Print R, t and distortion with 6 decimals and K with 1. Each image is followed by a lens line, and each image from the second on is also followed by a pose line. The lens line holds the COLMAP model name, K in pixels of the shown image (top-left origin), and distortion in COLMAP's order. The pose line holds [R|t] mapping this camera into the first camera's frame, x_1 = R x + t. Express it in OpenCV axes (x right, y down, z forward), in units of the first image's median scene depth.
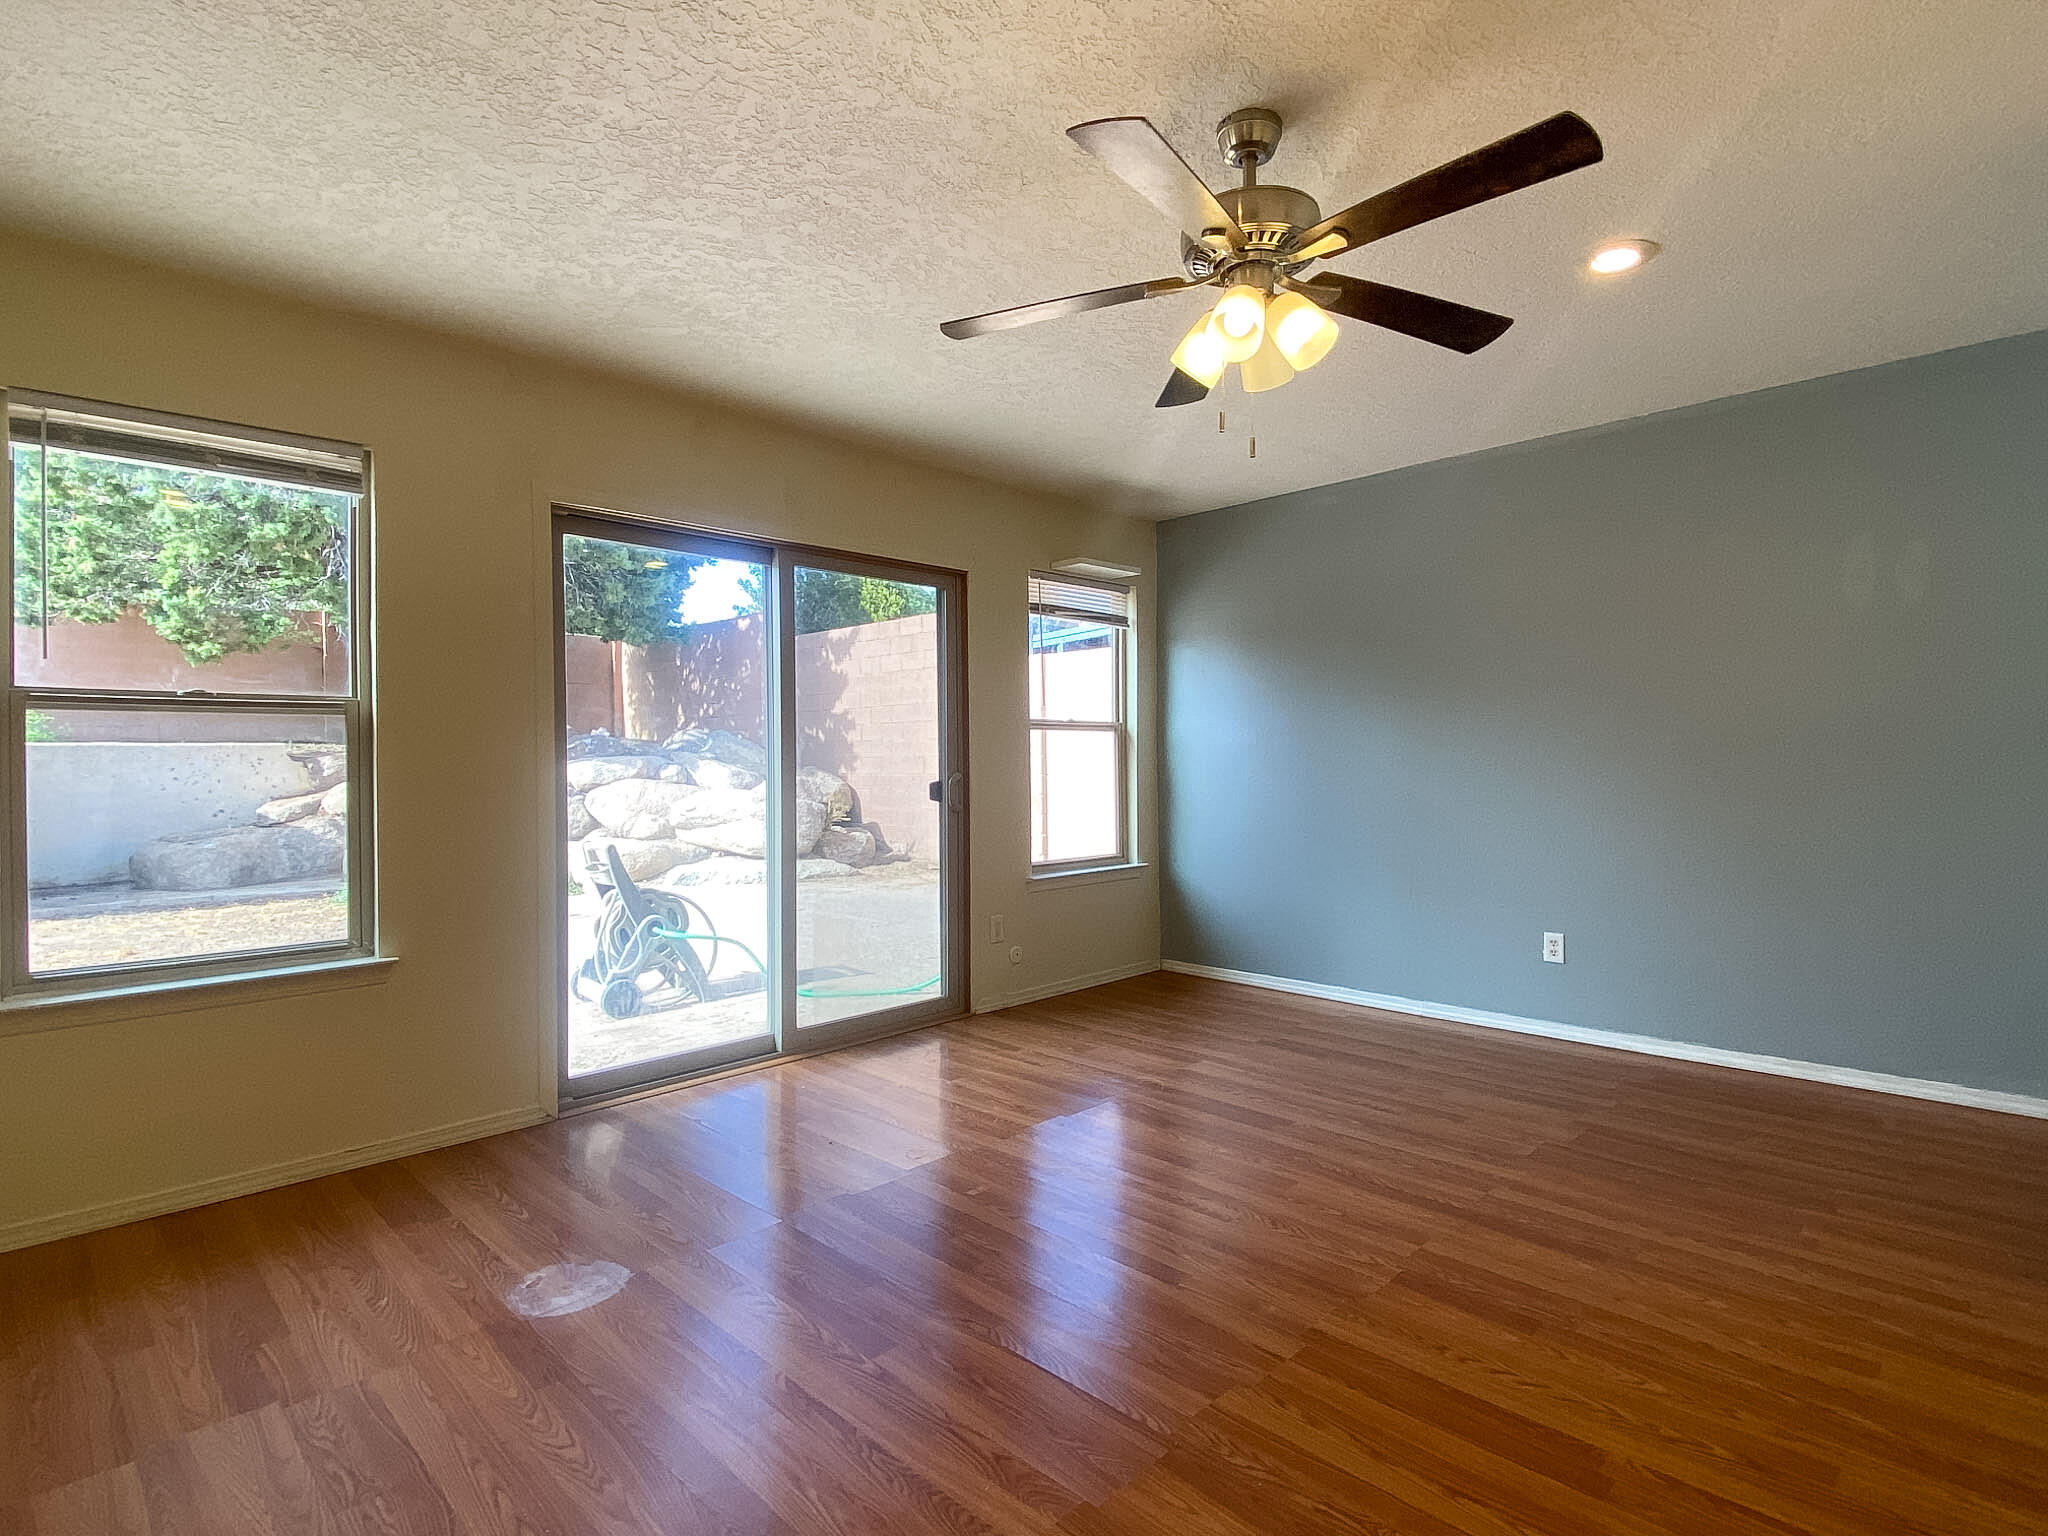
lens RADIAL K [[1070.6, 0, 1017.9], [0, 1070.6, 768.9], [0, 0, 1]] dist [0.004818, -0.016507]
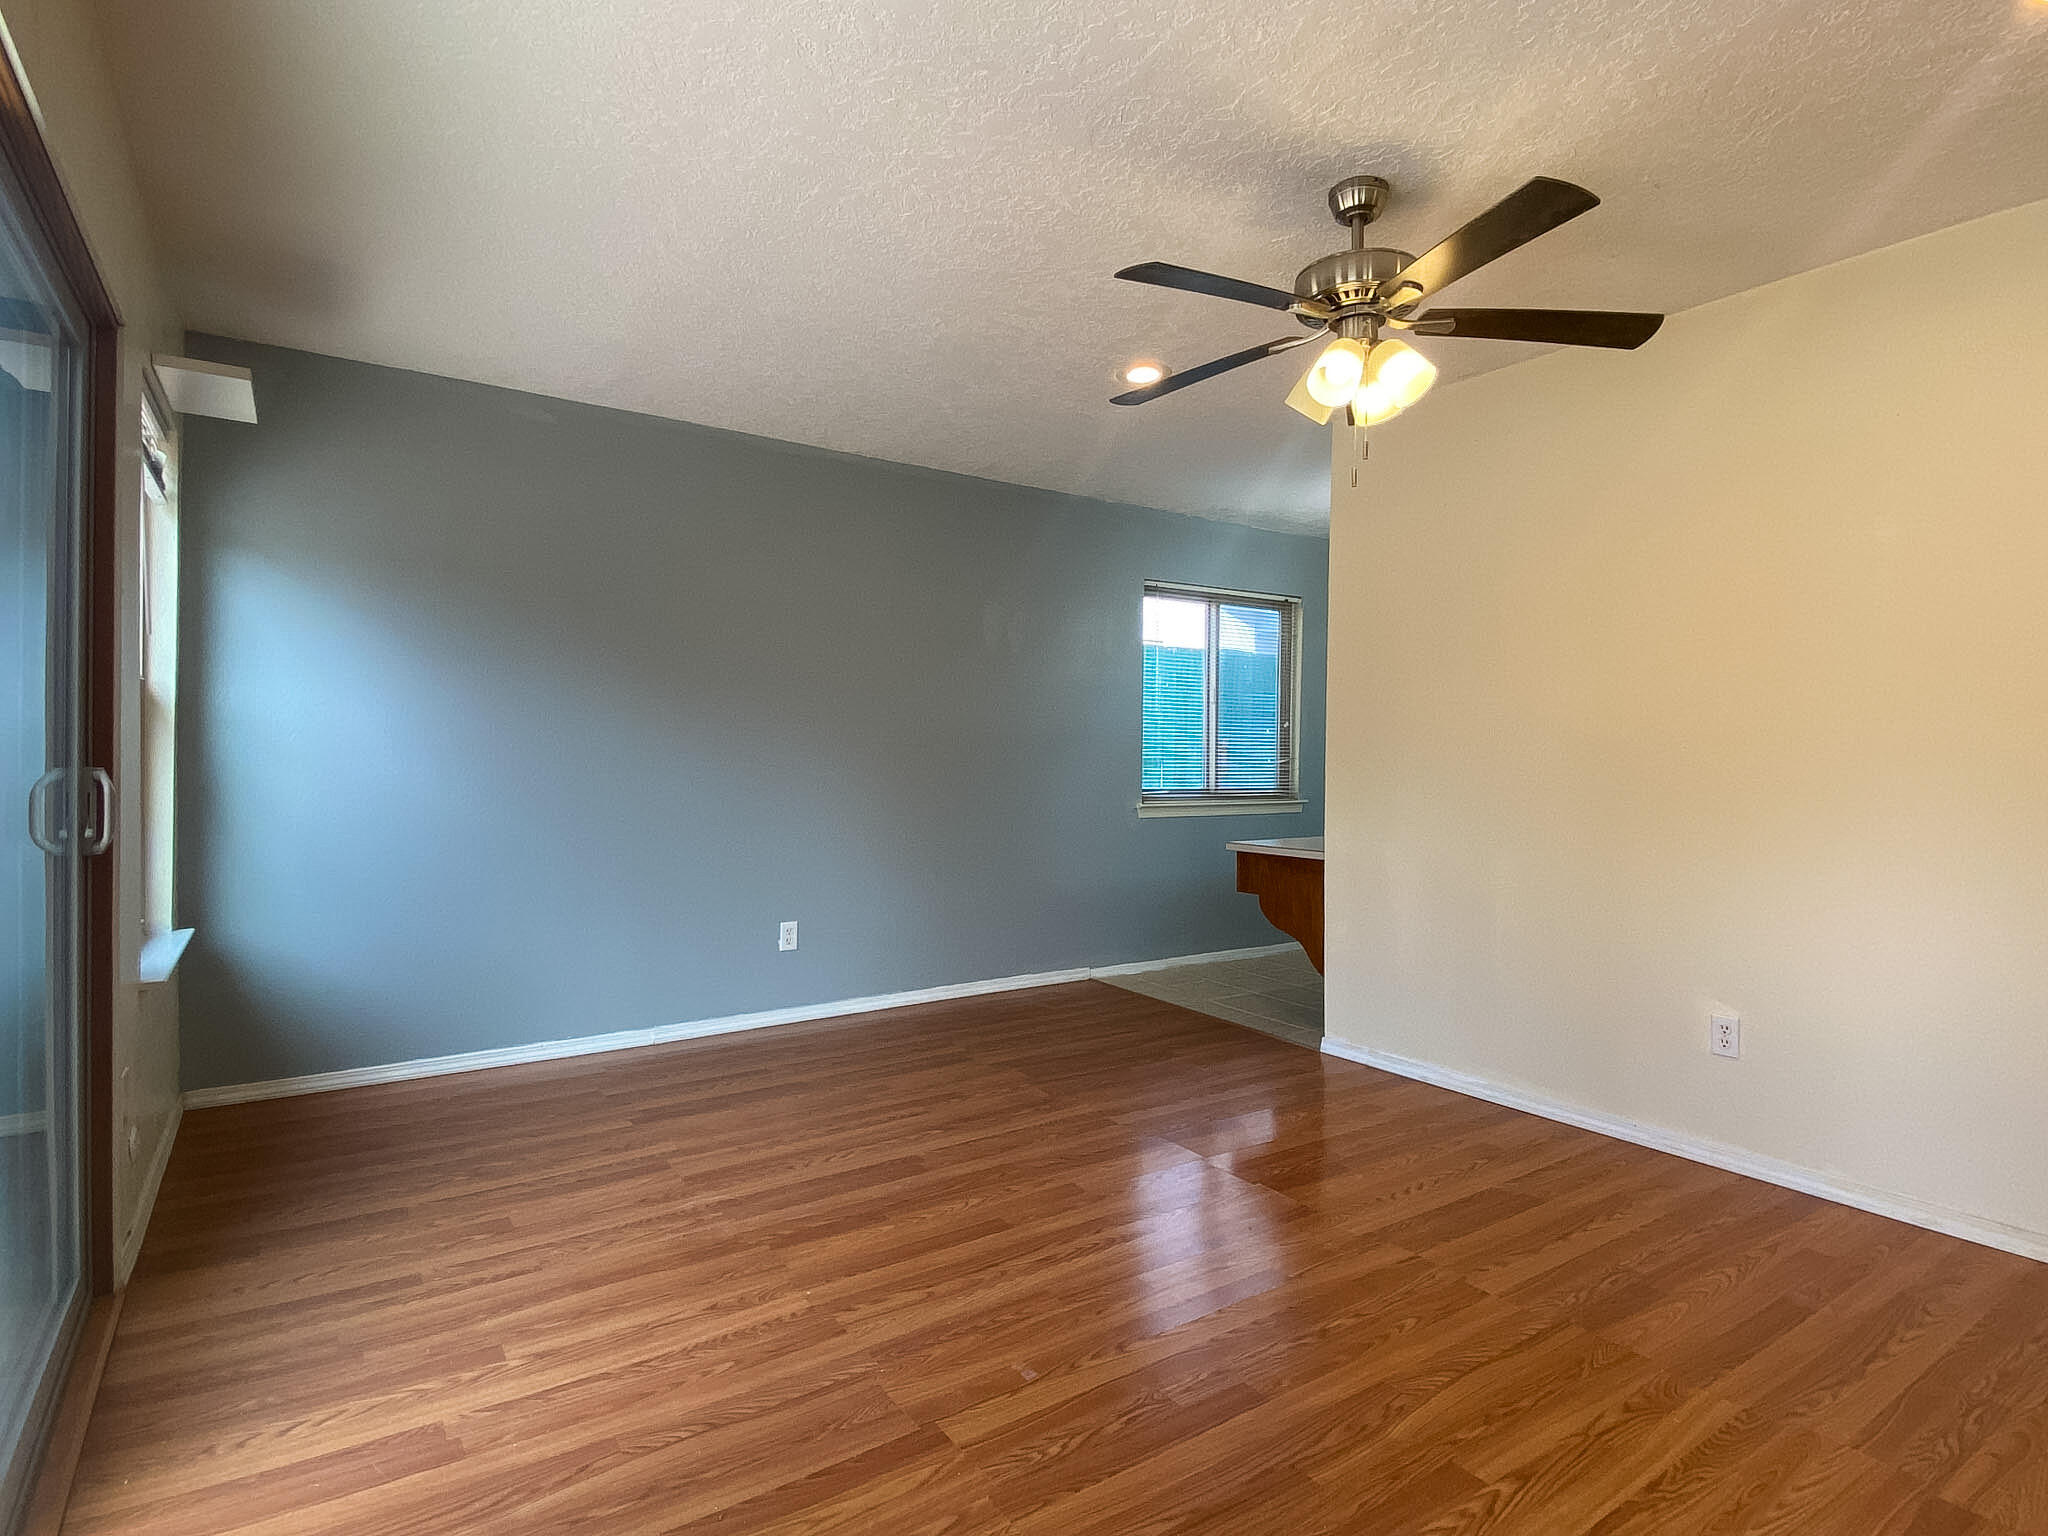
lens RADIAL K [[1070.6, 0, 1028.8], [0, 1070.6, 747.5], [0, 0, 1]] dist [0.004818, -0.016507]
pose [[0.195768, 0.002680, 0.980647, -0.537547], [0.016350, 0.999848, -0.005996, -0.008038], [-0.980514, 0.017207, 0.195695, 0.632318]]
